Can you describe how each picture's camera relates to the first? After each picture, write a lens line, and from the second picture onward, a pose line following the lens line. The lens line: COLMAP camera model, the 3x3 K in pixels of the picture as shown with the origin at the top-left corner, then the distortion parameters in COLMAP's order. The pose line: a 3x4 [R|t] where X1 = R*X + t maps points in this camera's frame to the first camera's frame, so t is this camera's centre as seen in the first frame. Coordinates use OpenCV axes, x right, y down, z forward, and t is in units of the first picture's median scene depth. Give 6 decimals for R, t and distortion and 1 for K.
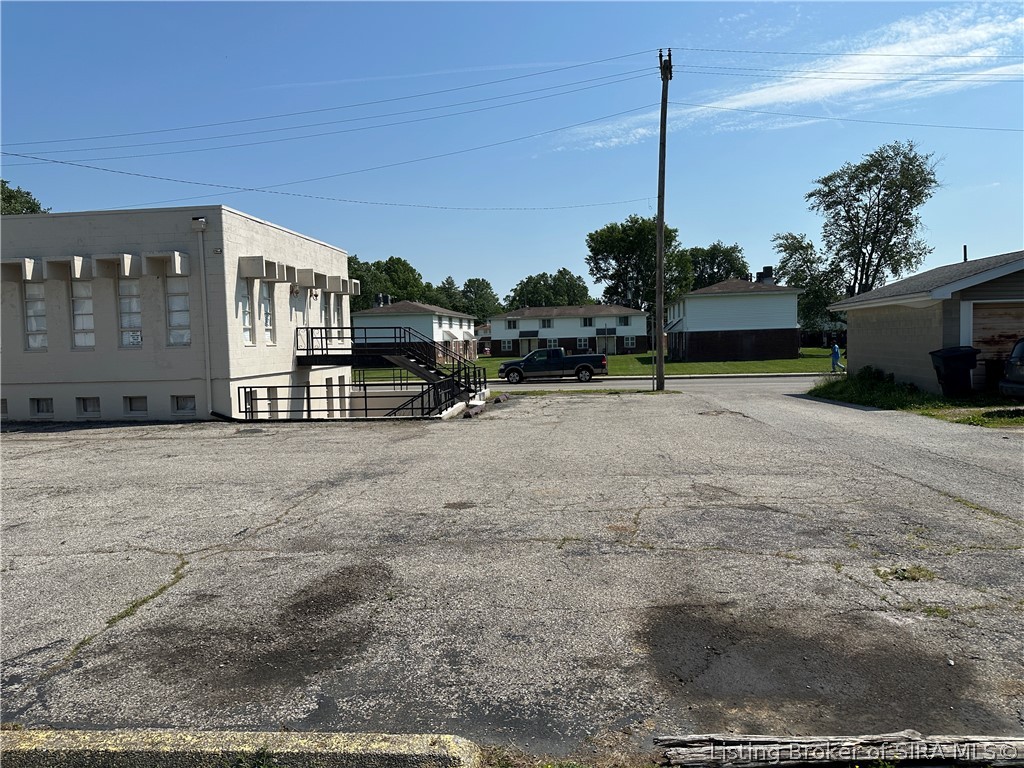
lens RADIAL K [[728.3, 0, 510.1], [0, 728.3, 388.2], [0, 0, 1]] dist [0.072728, -0.084028]
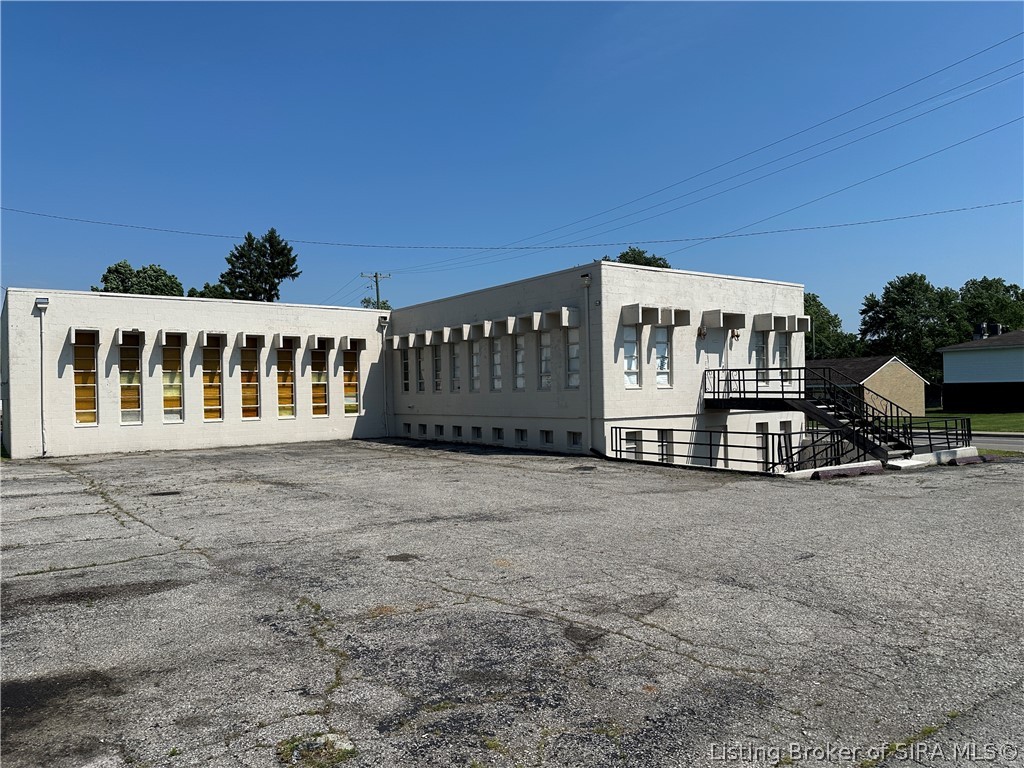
lens RADIAL K [[728.3, 0, 521.2], [0, 728.3, 385.9], [0, 0, 1]] dist [0.072728, -0.084028]
pose [[0.652442, 0.007428, -0.757802, 0.347324], [-0.049041, 0.998270, -0.032438, -0.020624], [0.756250, 0.058327, 0.651677, 0.204006]]
